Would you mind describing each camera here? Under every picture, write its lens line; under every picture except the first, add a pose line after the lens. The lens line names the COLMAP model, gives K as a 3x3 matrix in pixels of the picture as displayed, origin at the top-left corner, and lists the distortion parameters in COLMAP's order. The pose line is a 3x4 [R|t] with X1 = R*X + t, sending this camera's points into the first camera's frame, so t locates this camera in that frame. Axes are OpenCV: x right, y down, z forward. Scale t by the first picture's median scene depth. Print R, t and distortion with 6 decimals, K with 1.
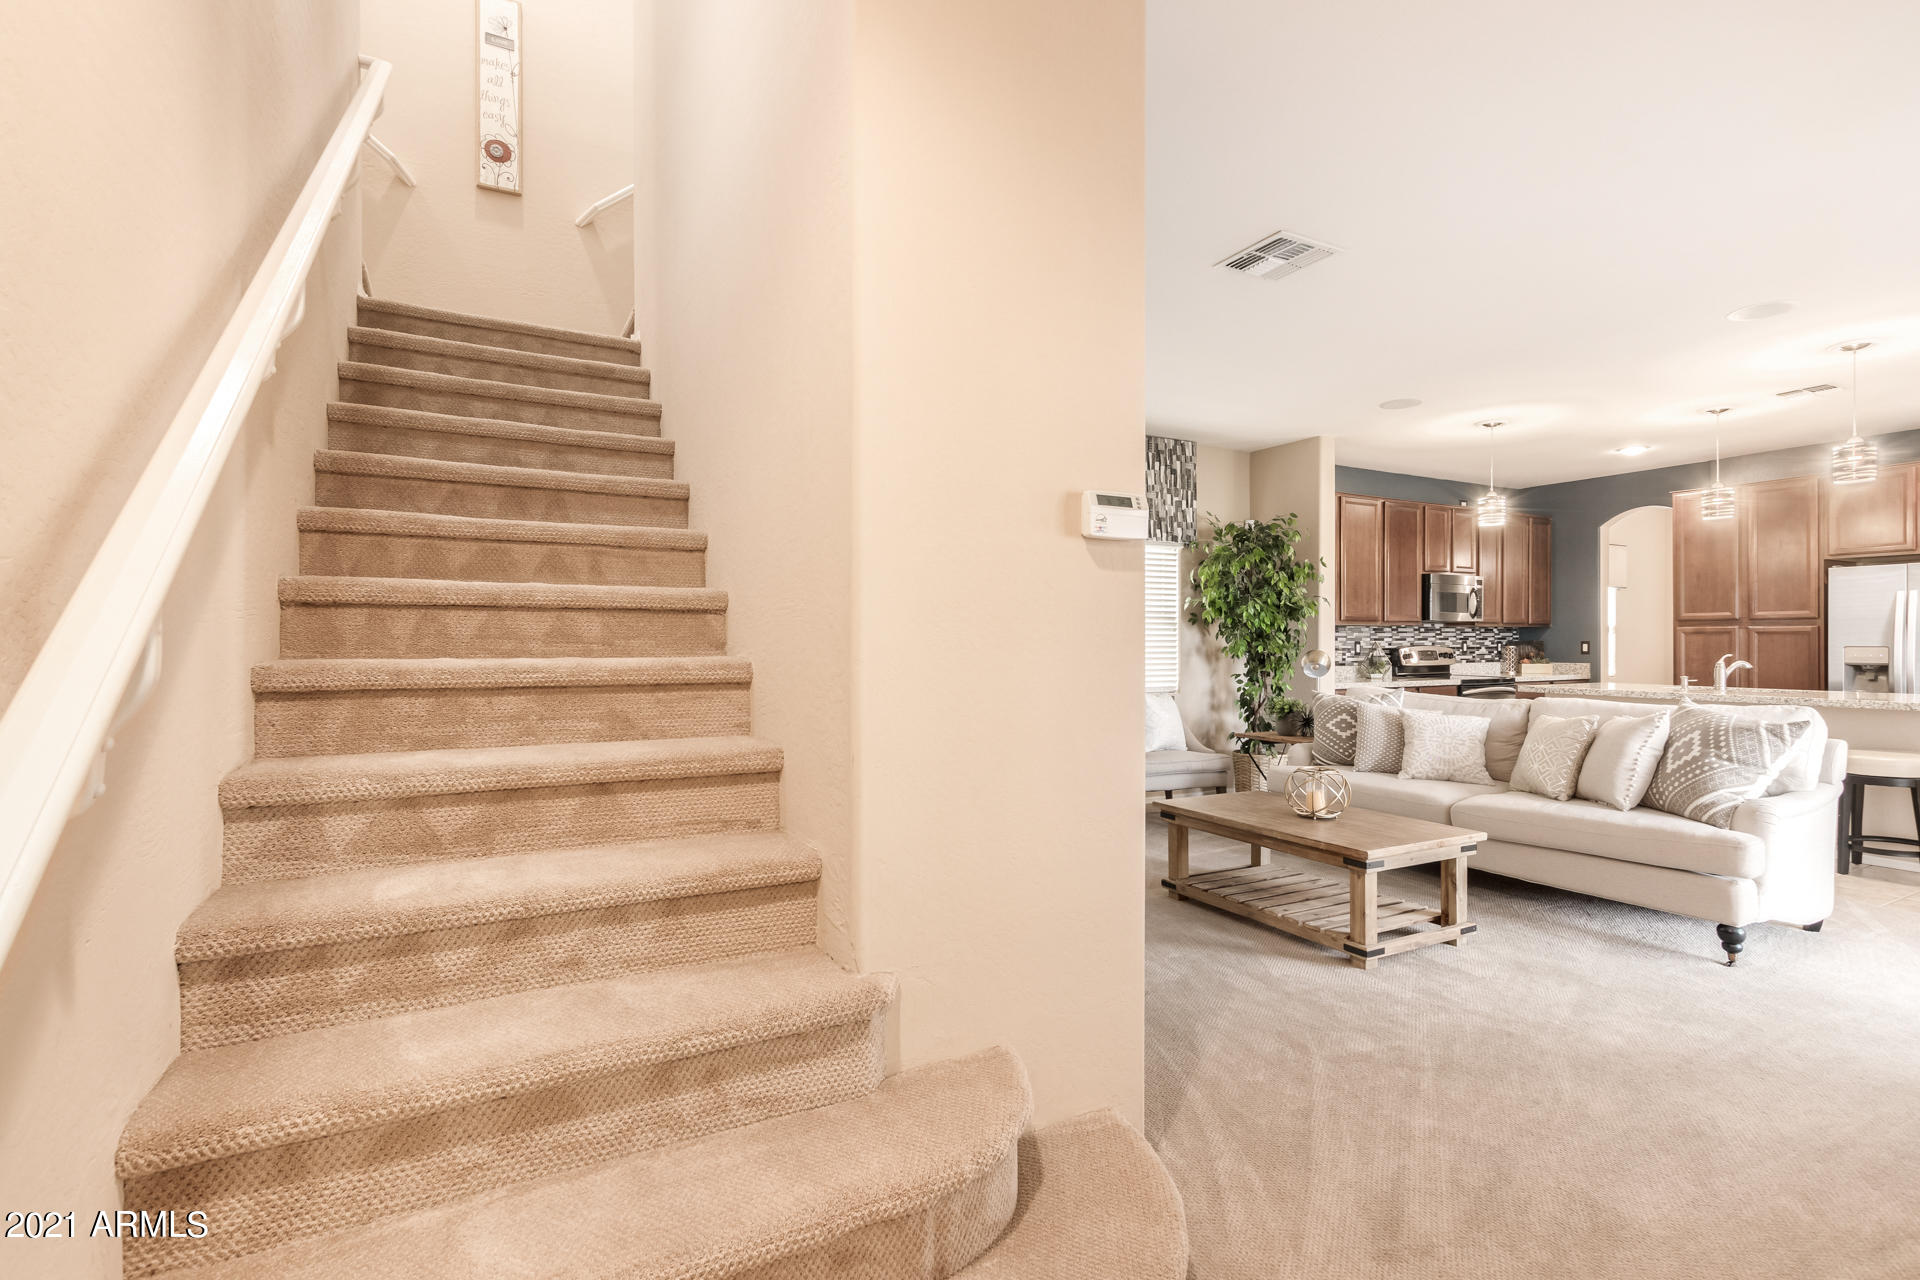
lens RADIAL K [[886.7, 0, 961.4], [0, 886.7, 637.7], [0, 0, 1]] dist [0.003956, -0.001015]
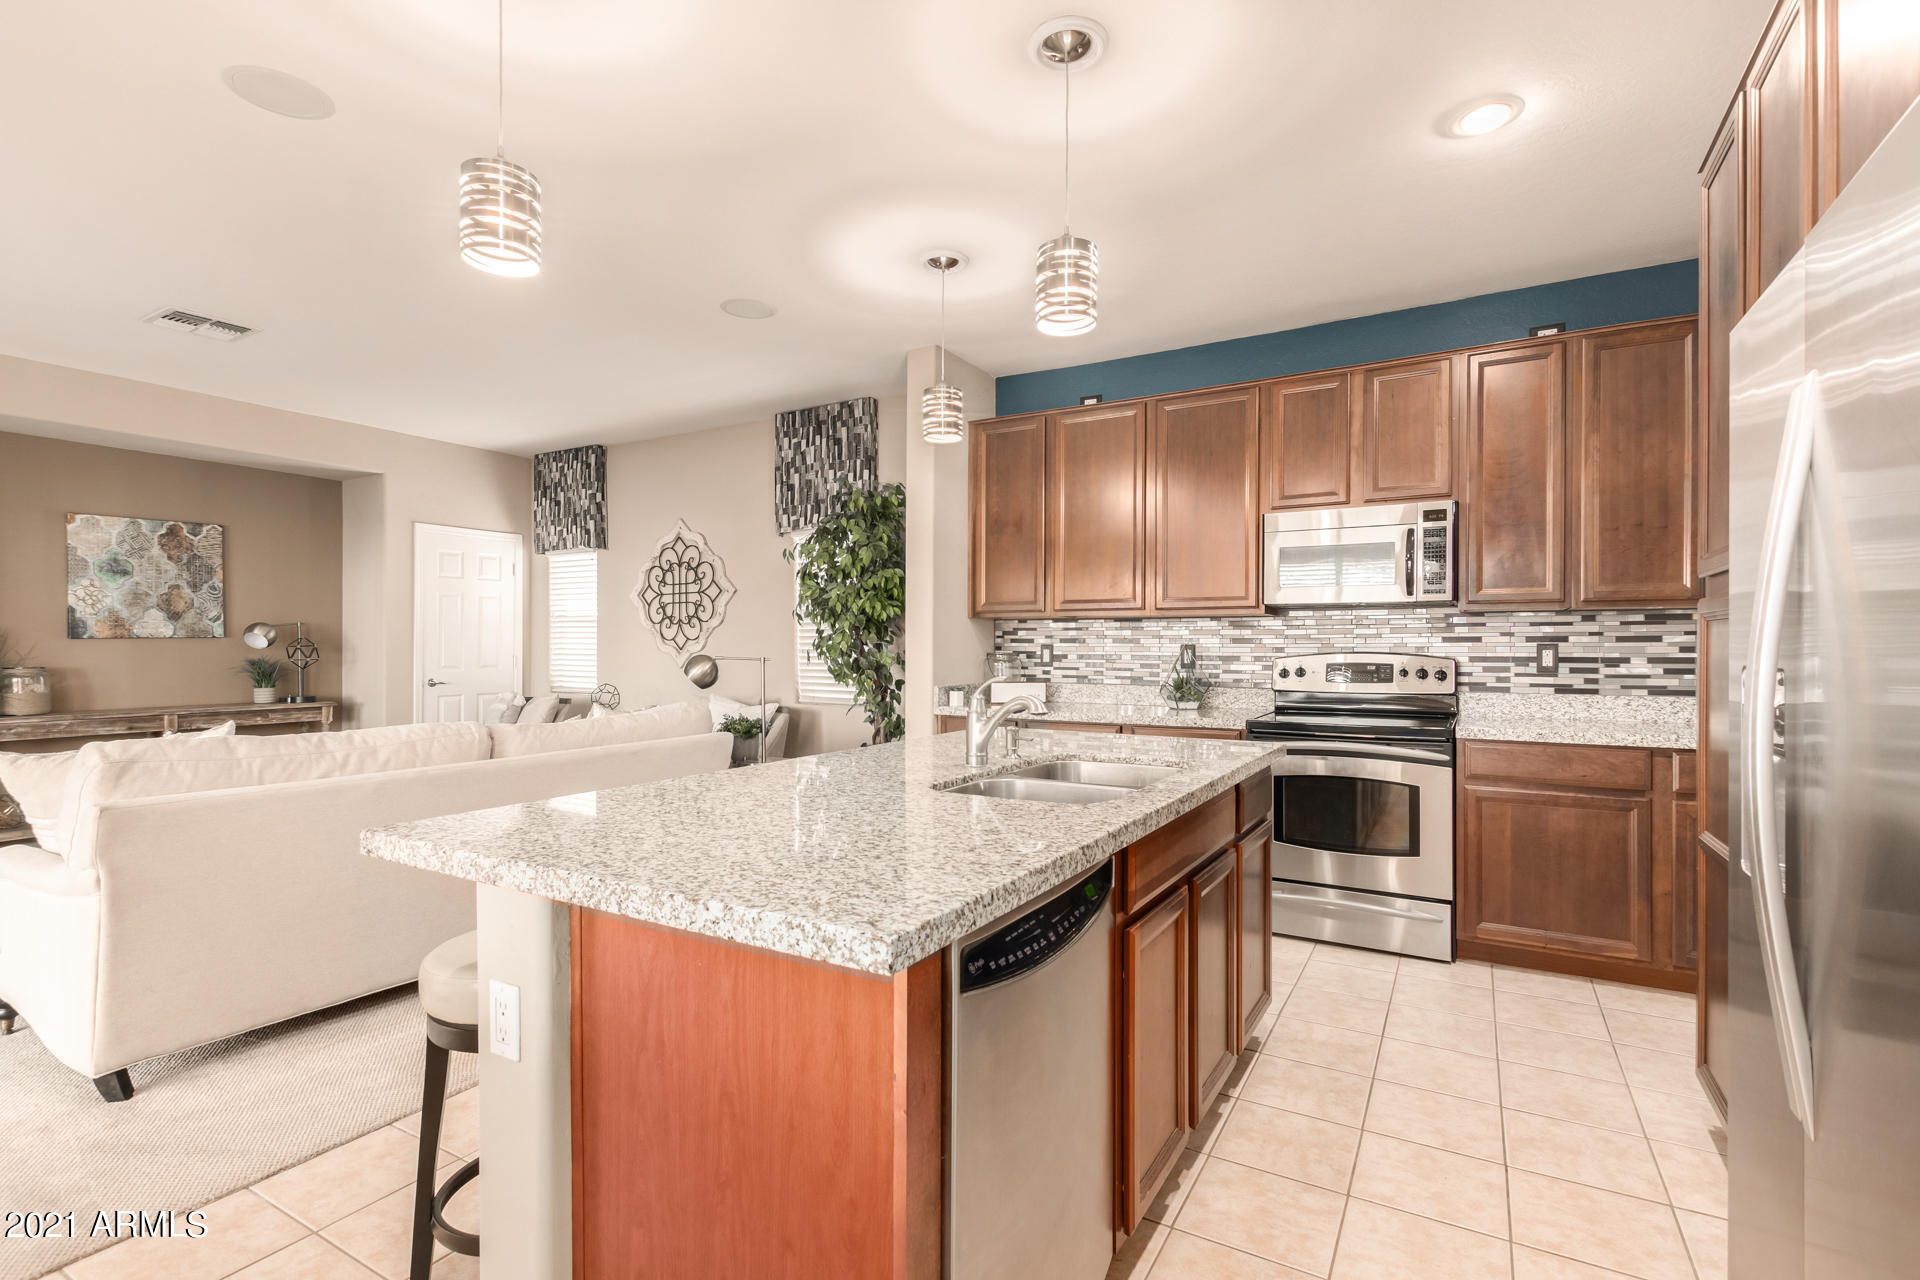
lens RADIAL K [[886.7, 0, 960.6], [0, 886.7, 645.6], [0, 0, 1]] dist [0.003956, -0.001015]
pose [[0.512139, 0.002597, -0.858898, 1.009923], [0.002475, 0.999987, 0.004500, 0.002342], [0.858899, -0.004431, 0.512126, 0.662172]]
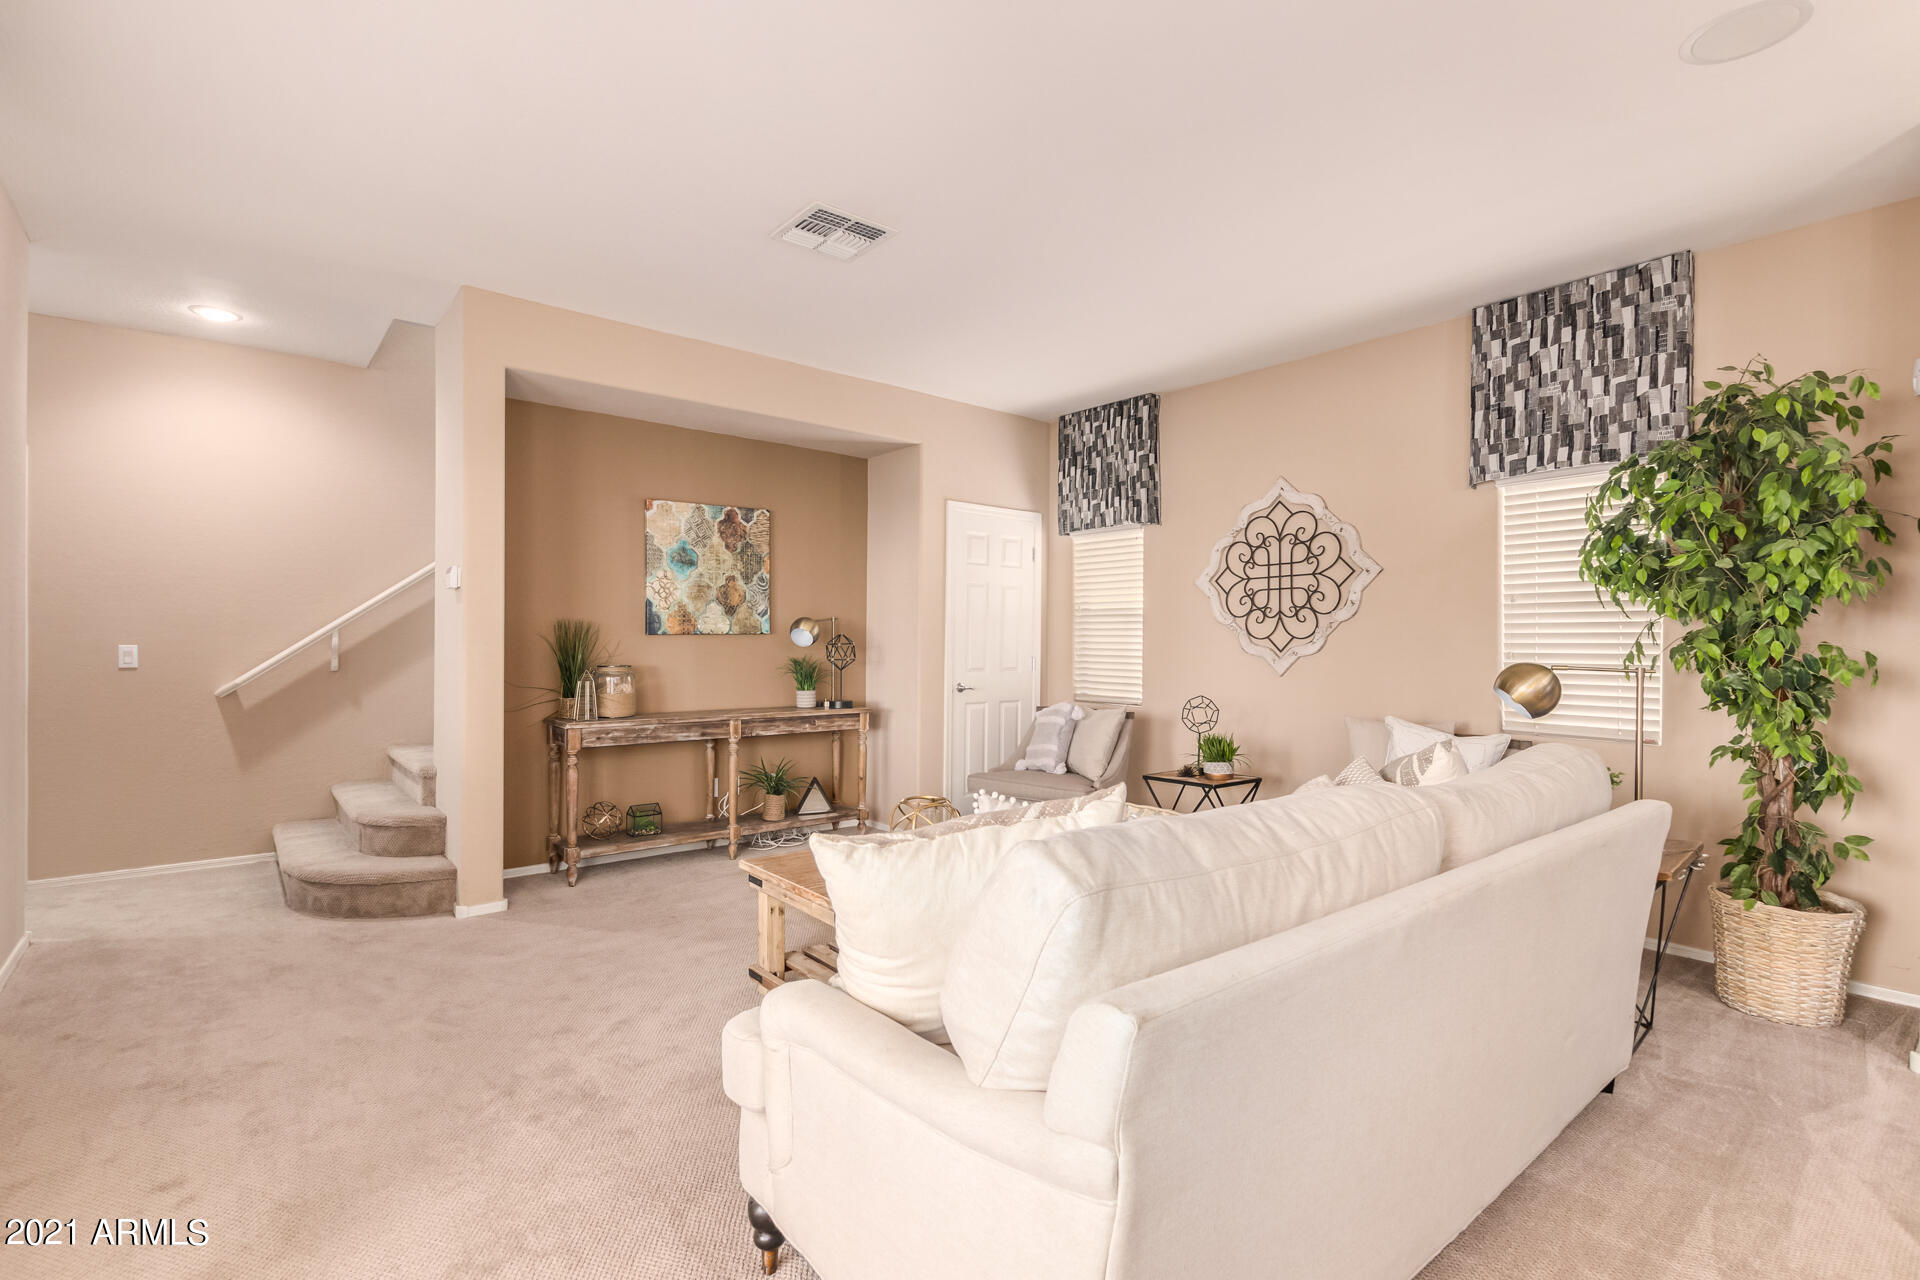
lens RADIAL K [[886.7, 0, 946.5], [0, 886.7, 646.6], [0, 0, 1]] dist [0.003956, -0.001015]
pose [[0.183479, 0.006136, -0.983004, 0.690879], [-0.002138, 0.999981, 0.005843, 0.002649], [0.983021, 0.001029, 0.183489, 0.496775]]
